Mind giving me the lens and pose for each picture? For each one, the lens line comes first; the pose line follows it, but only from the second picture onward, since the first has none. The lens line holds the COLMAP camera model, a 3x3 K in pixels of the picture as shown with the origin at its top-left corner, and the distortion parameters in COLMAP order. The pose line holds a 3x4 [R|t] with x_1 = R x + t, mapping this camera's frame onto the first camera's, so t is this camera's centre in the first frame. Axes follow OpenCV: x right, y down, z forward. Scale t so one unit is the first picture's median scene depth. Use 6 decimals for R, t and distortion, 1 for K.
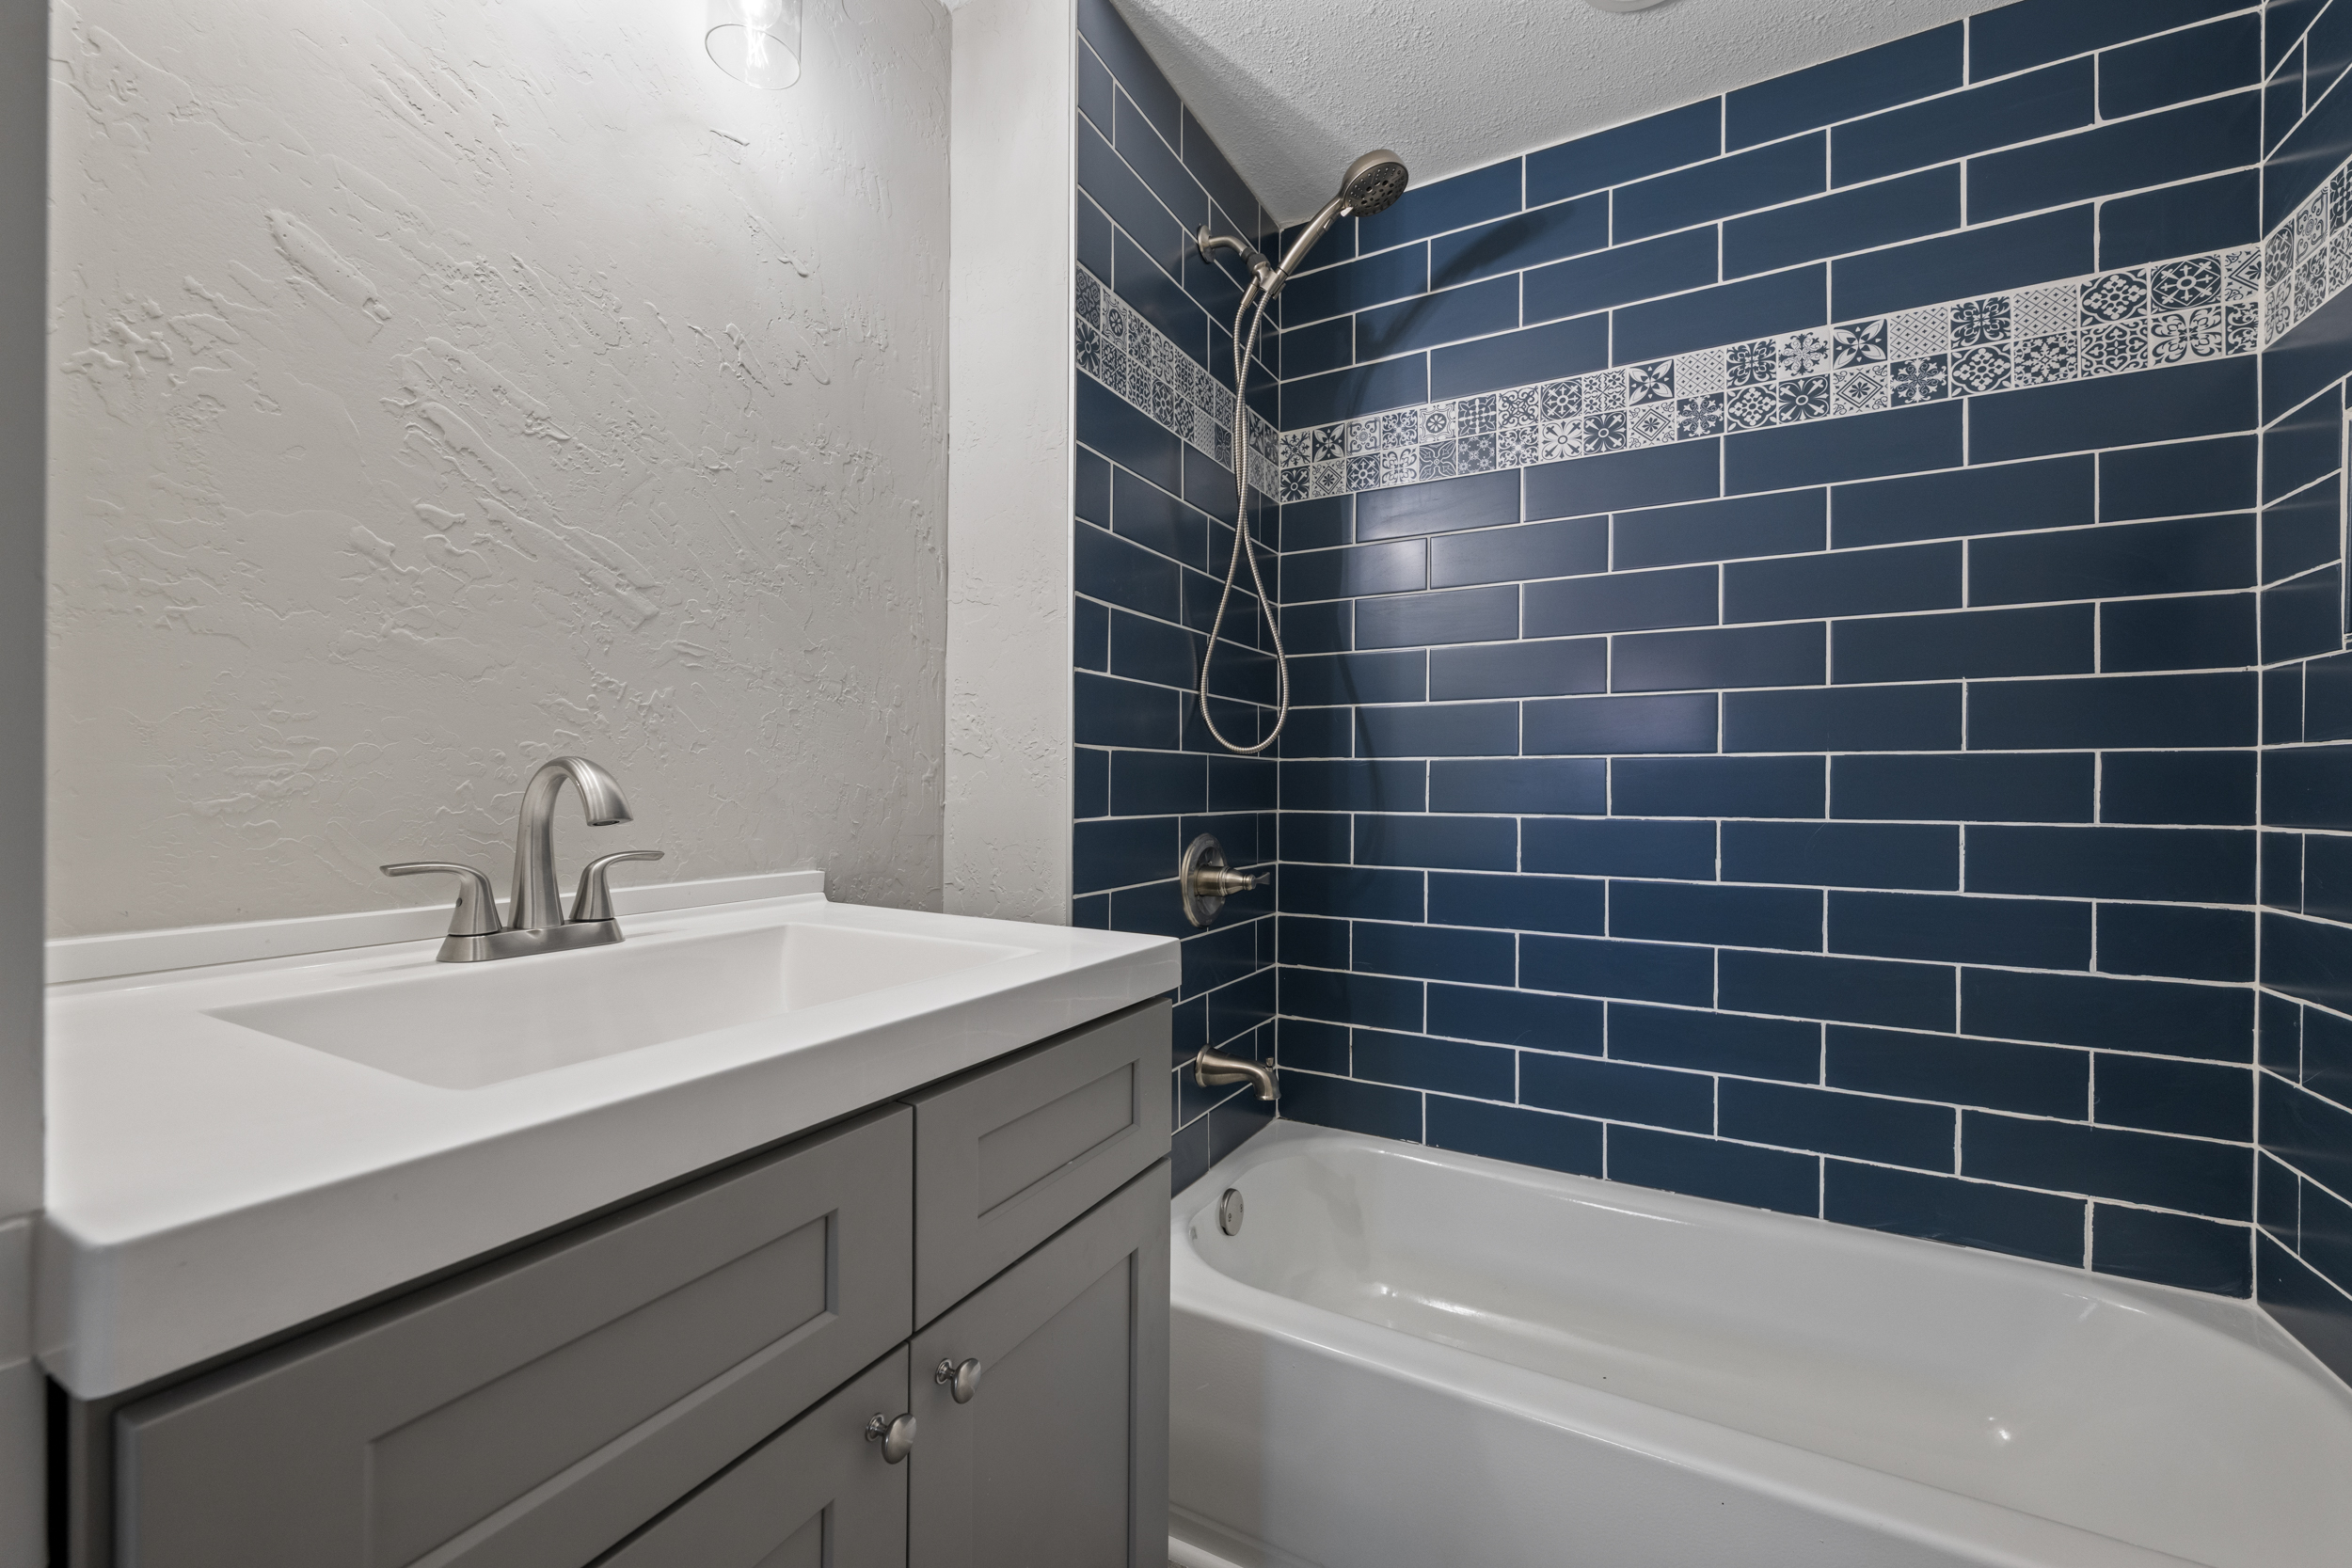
lens RADIAL K [[936.0, 0, 1179.7], [0, 936.0, 780.9], [0, 0, 1]] dist [-0.001564, 0.000206]
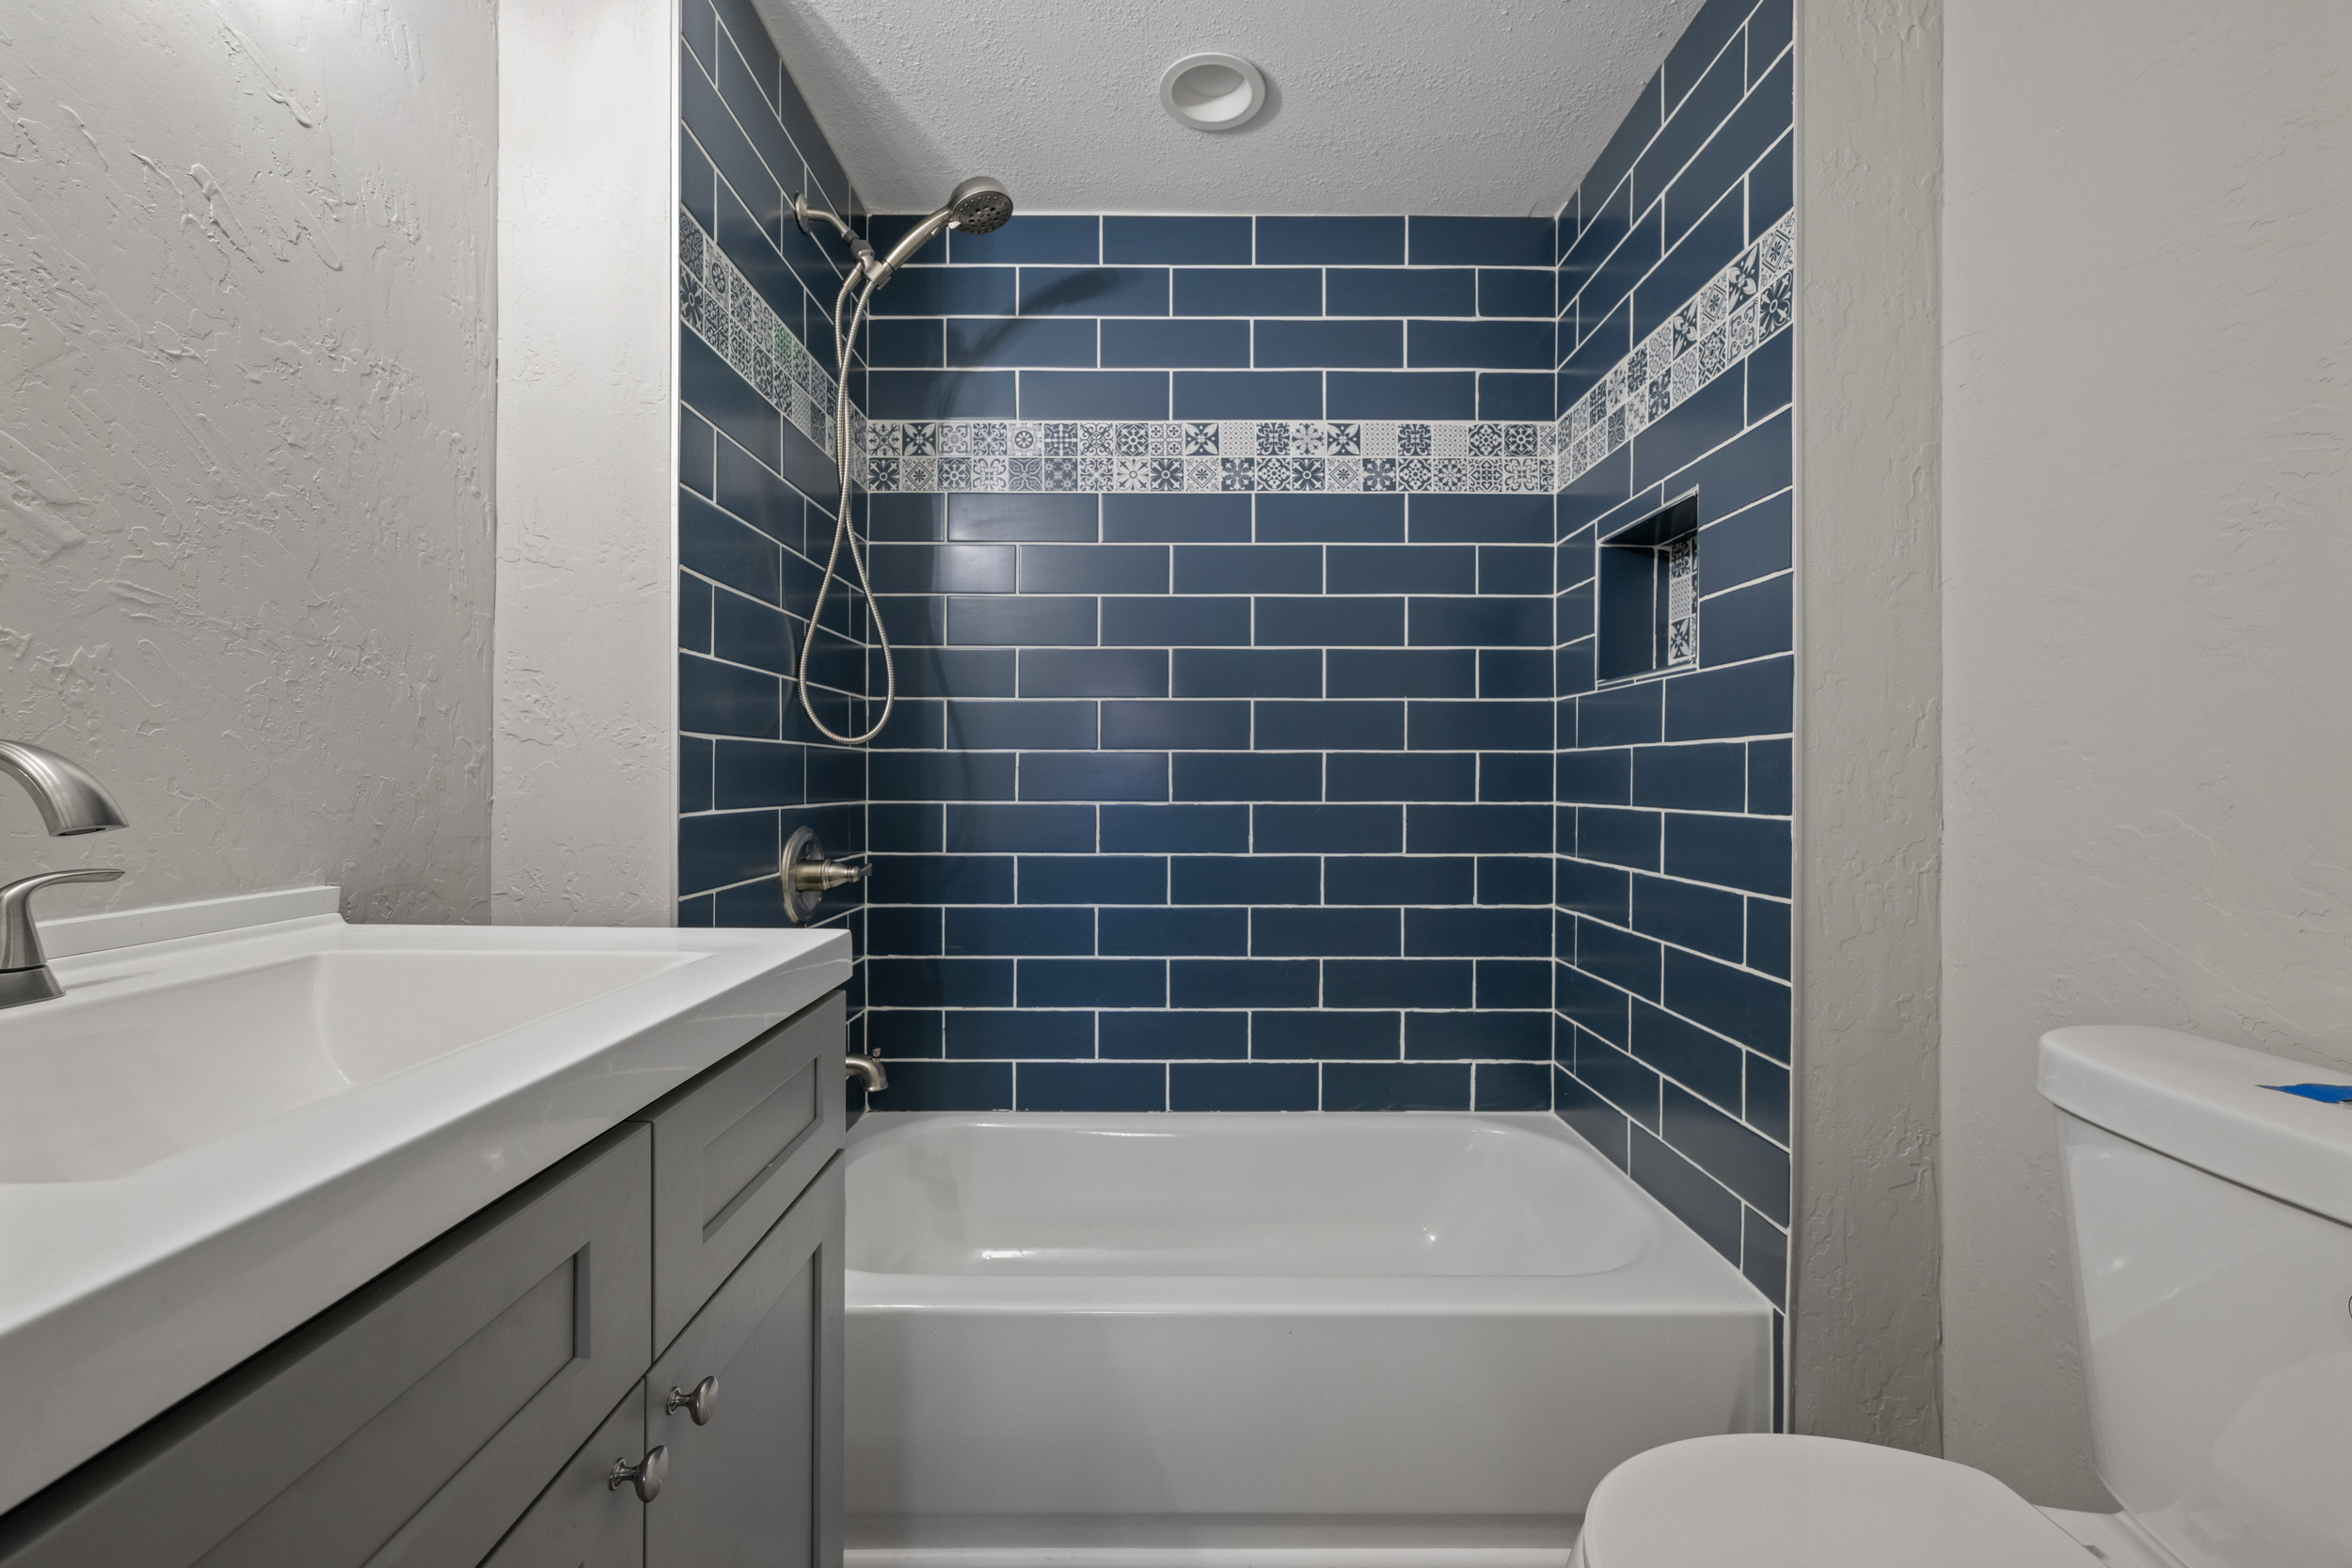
lens RADIAL K [[944.7, 0, 1168.4], [0, 944.7, 771.3], [0, 0, 1]] dist [-0.001157, 0.000025]
pose [[0.870990, 0.000927, 0.491301, -0.142448], [-0.001771, 0.999998, 0.001254, -0.002760], [-0.491298, -0.001963, 0.870989, -0.036159]]
